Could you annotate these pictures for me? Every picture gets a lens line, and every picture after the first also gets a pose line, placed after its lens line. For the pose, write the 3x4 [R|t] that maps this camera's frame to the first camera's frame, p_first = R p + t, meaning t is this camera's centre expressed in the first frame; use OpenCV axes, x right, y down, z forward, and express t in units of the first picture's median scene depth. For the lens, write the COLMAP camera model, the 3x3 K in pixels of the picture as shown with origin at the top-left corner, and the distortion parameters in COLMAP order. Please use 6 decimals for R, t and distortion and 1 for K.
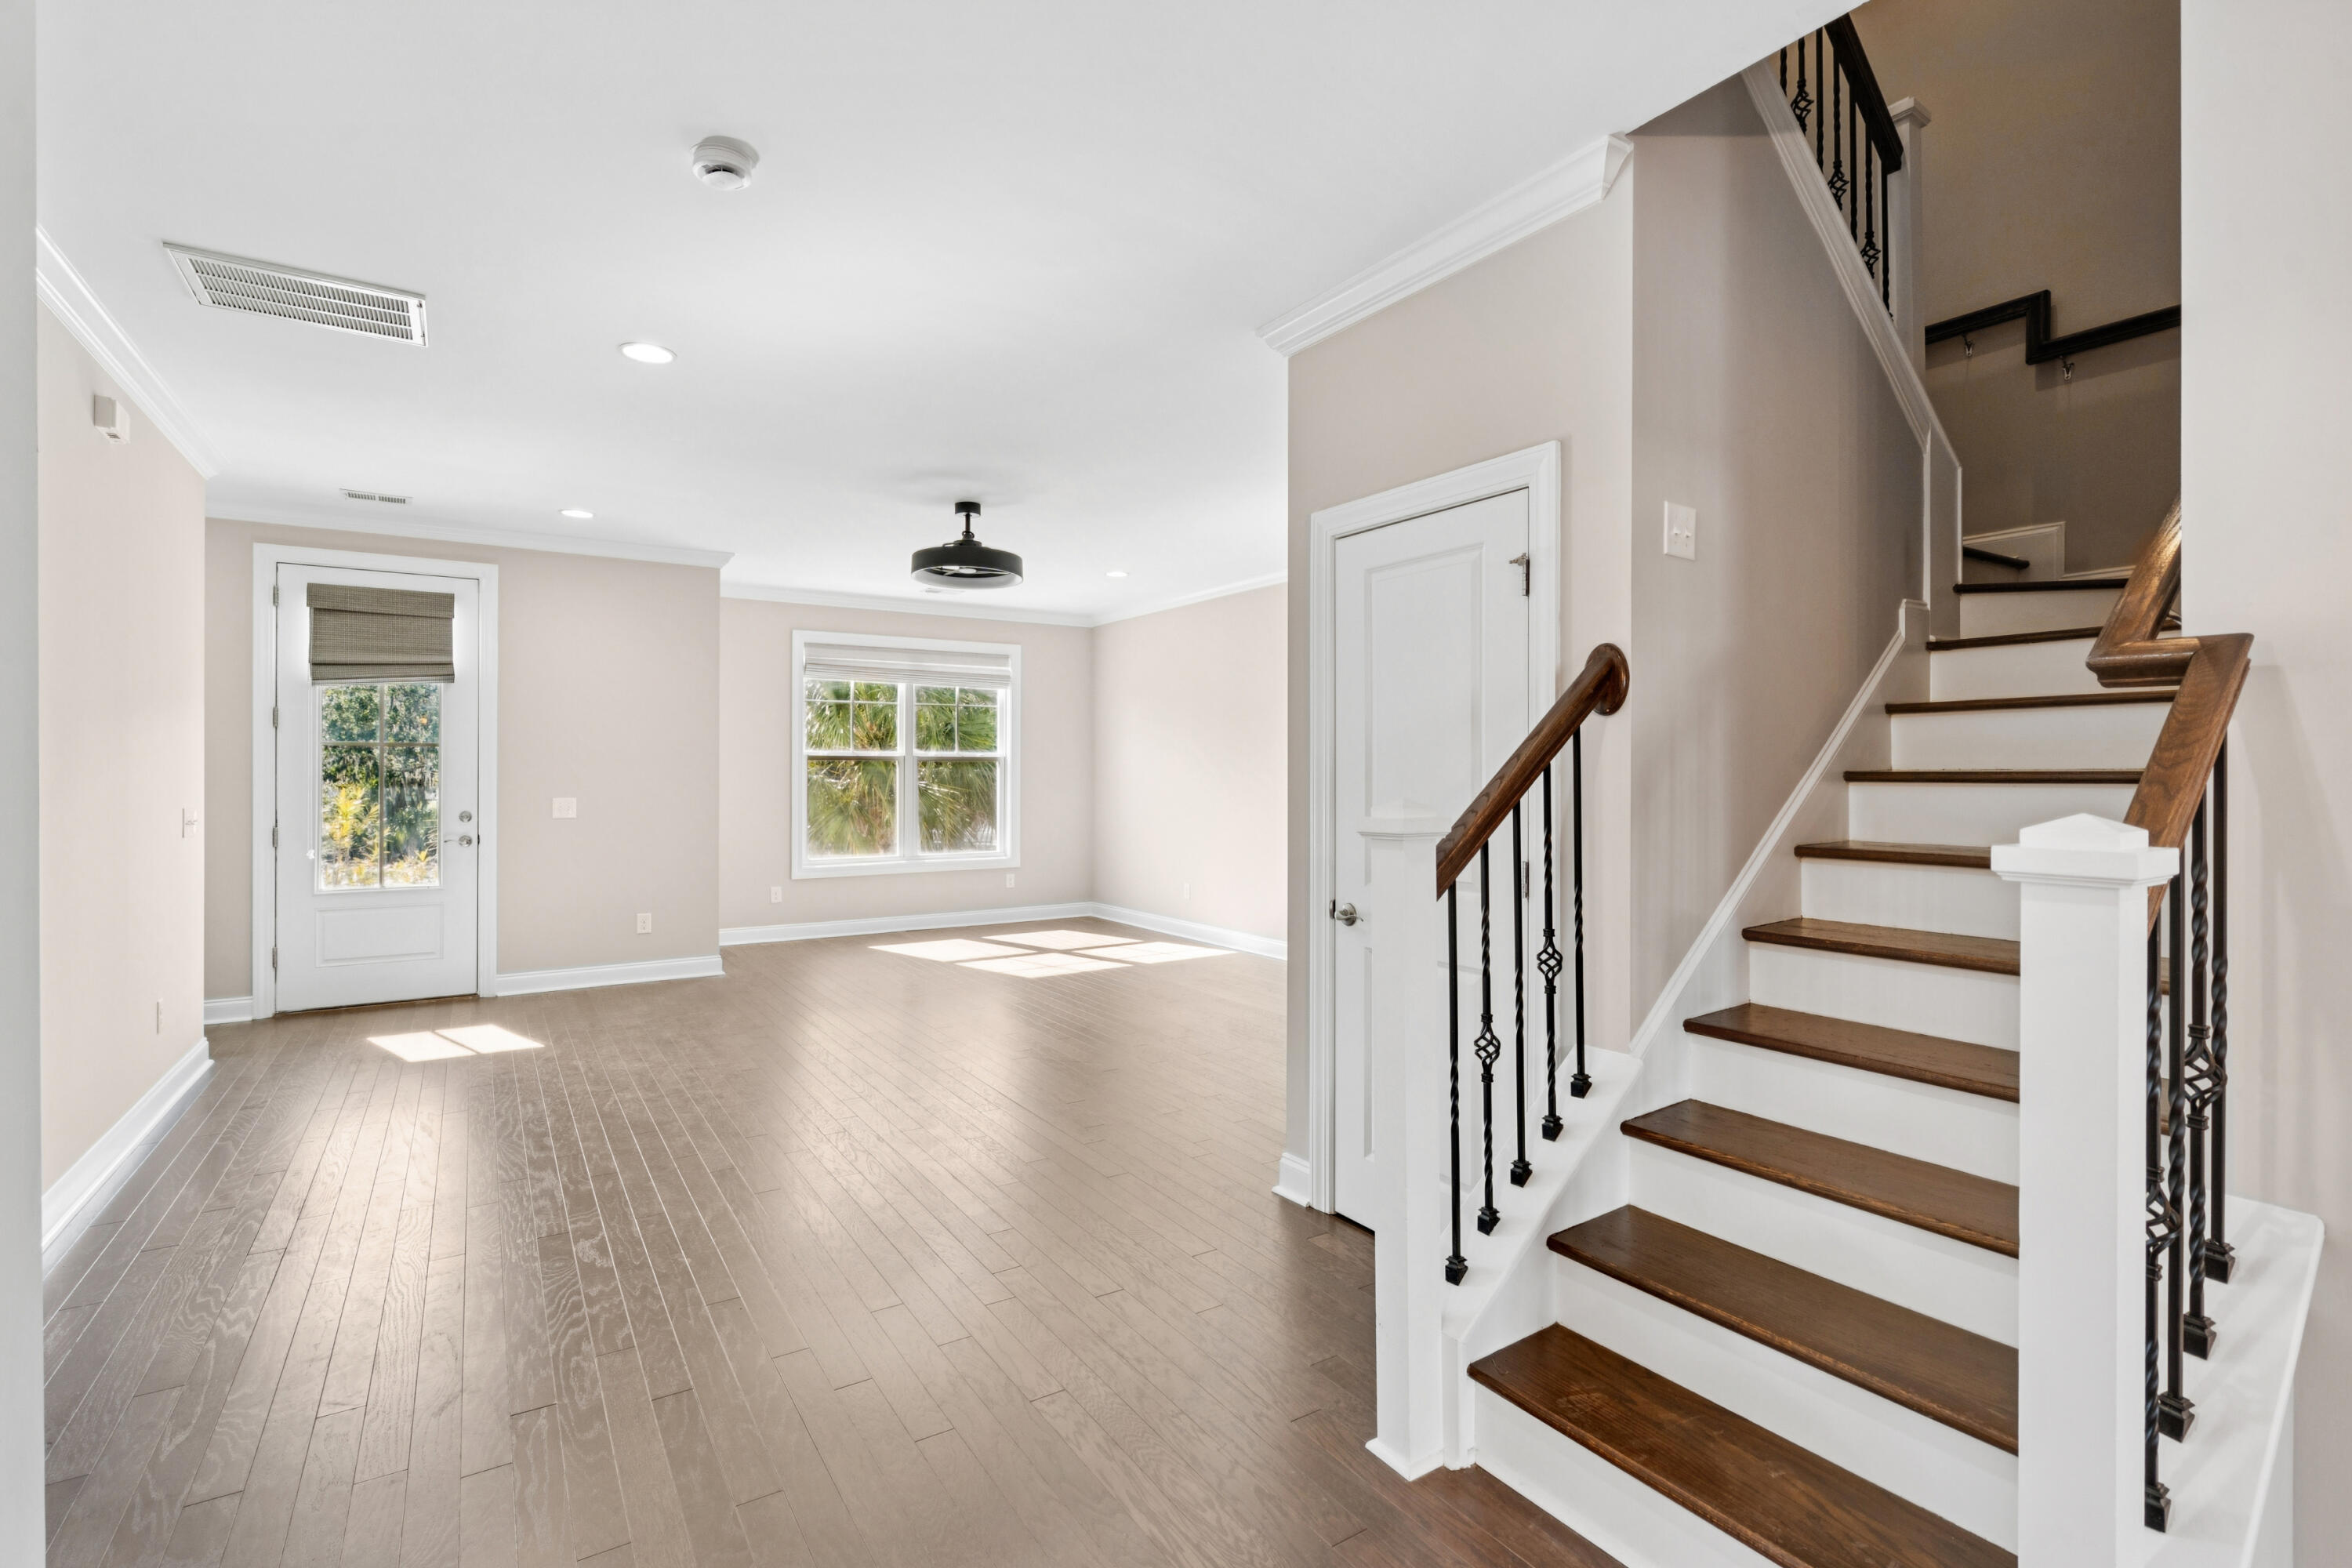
lens RADIAL K [[1074.9, 0, 1171.0], [0, 1074.9, 765.3], [0, 0, 1]] dist [0.000487, 0.000269]
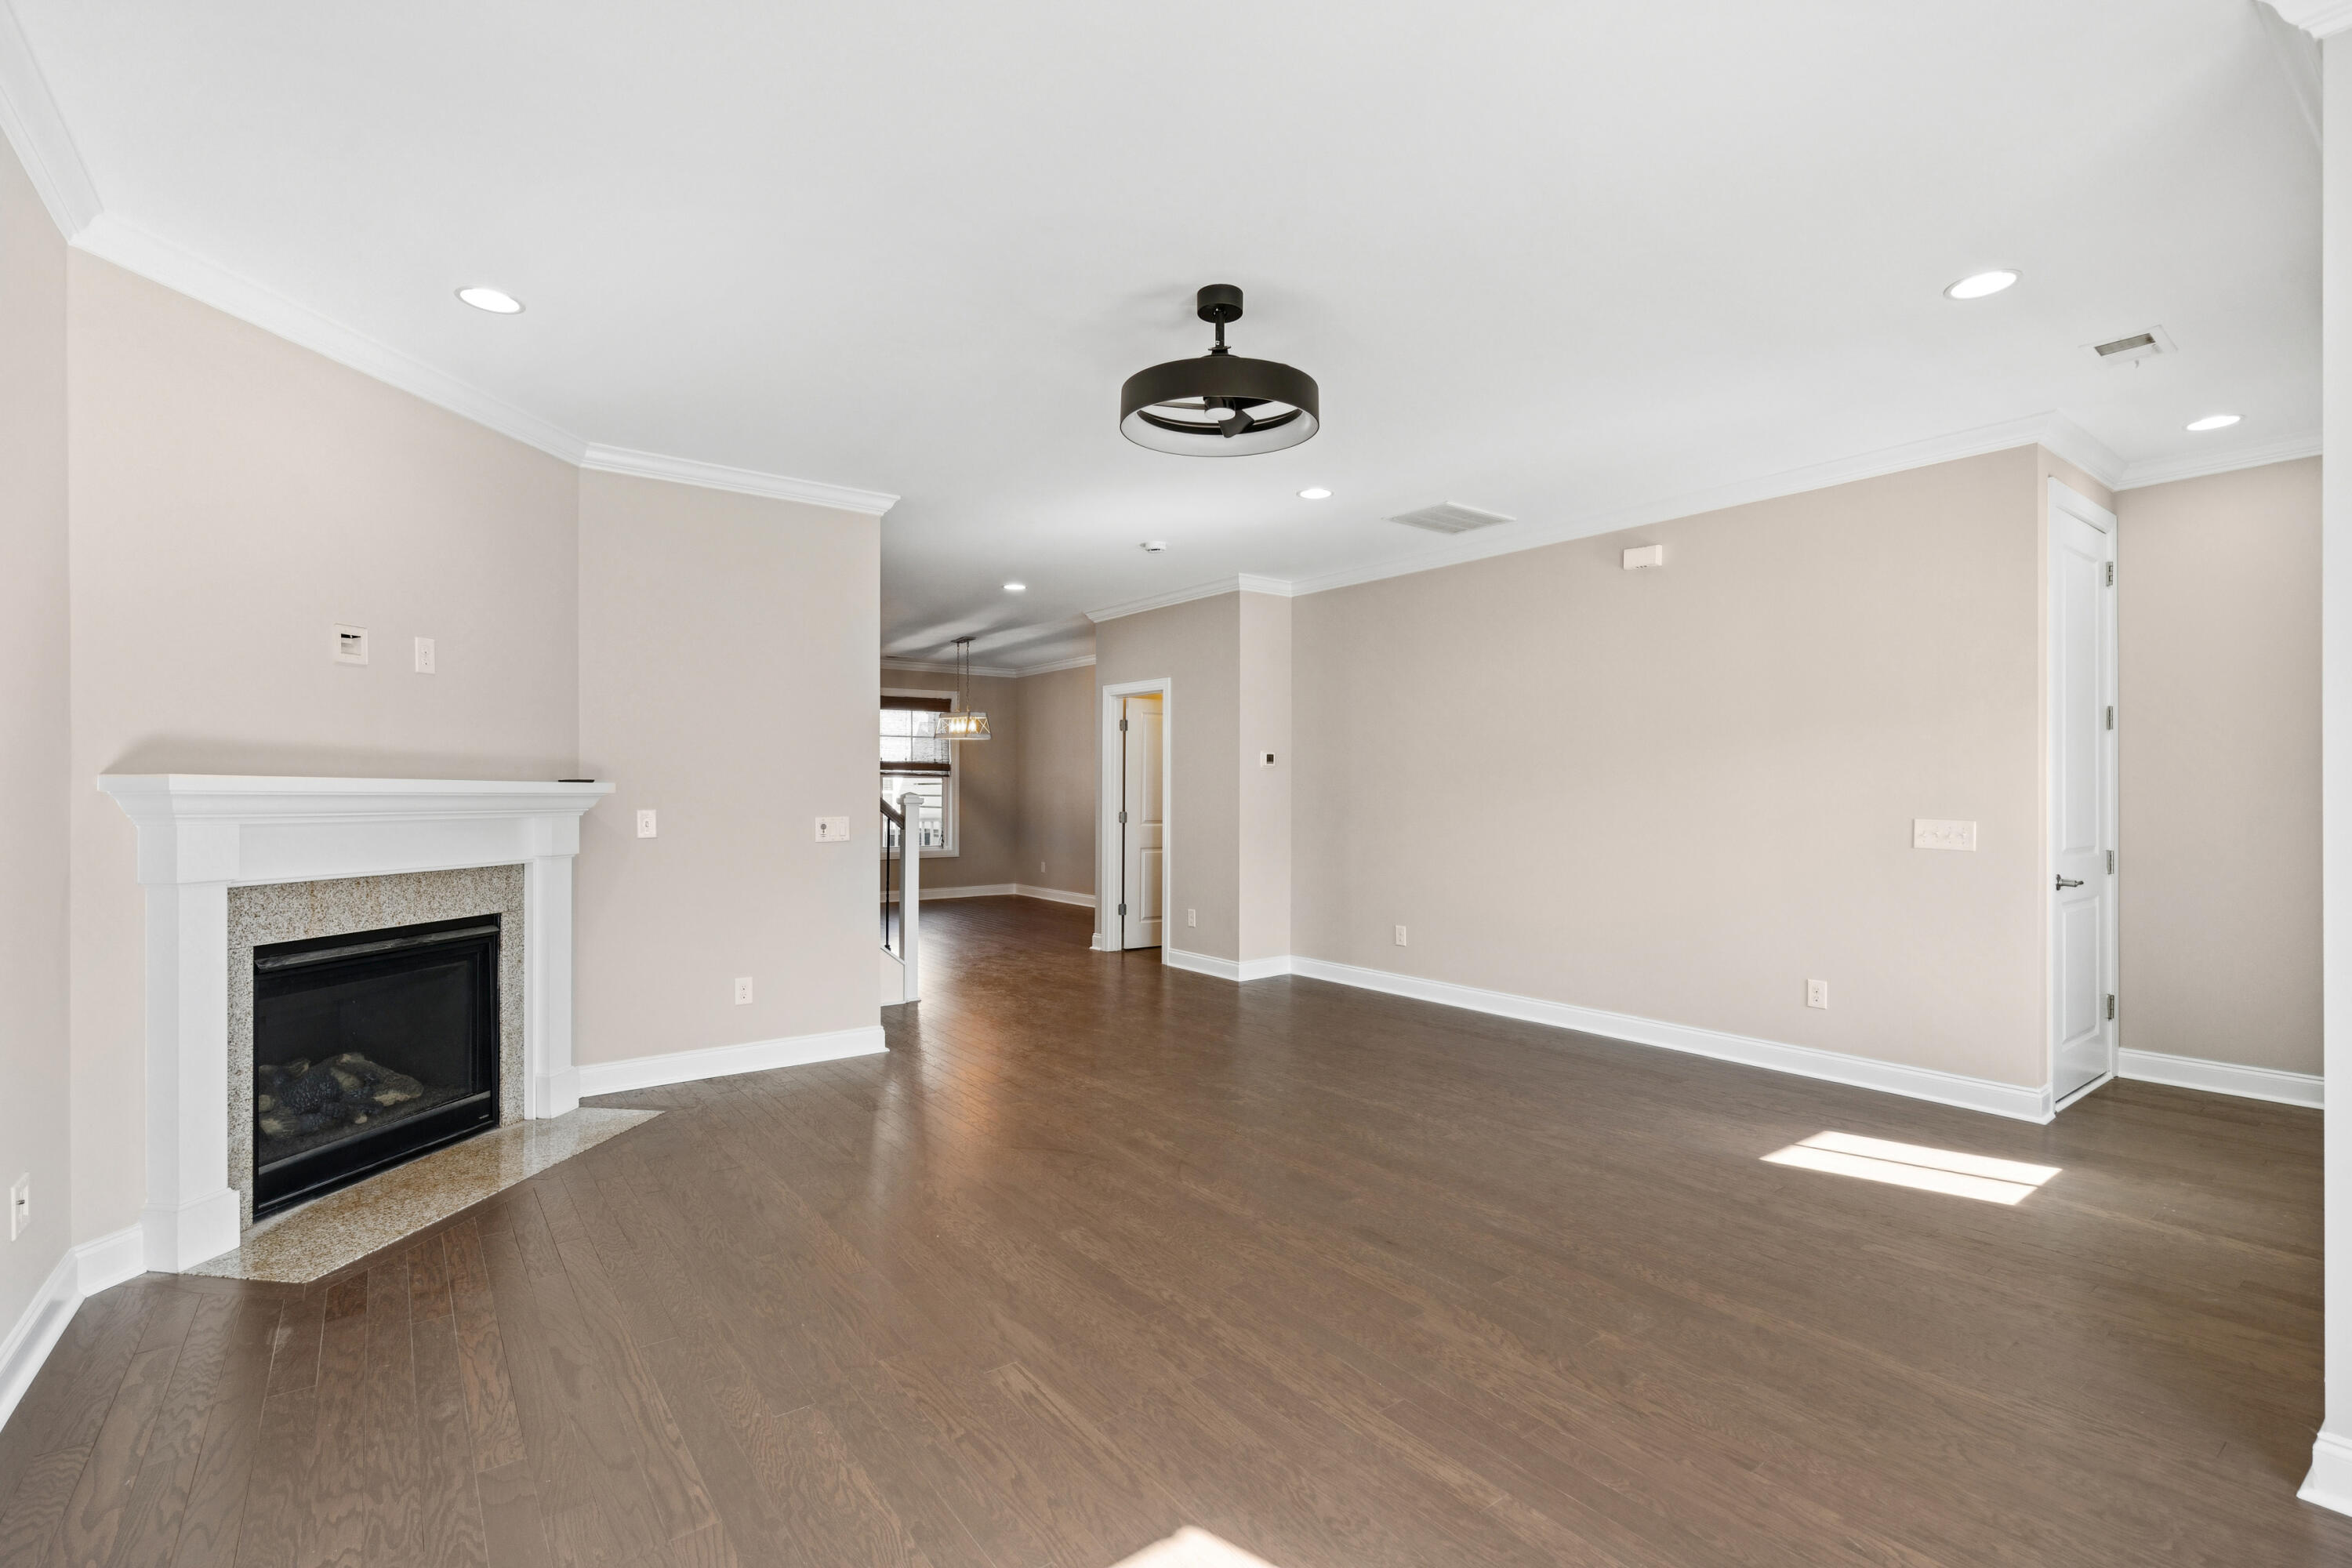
lens RADIAL K [[1064.3, 0, 1168.9], [0, 1064.3, 790.4], [0, 0, 1]] dist [0.001096, 0.000467]
pose [[-0.998263, -0.001215, -0.058895, -0.120745], [-0.000741, 0.999967, -0.008064, 0.015571], [0.058903, -0.008007, -0.998232, 1.435986]]
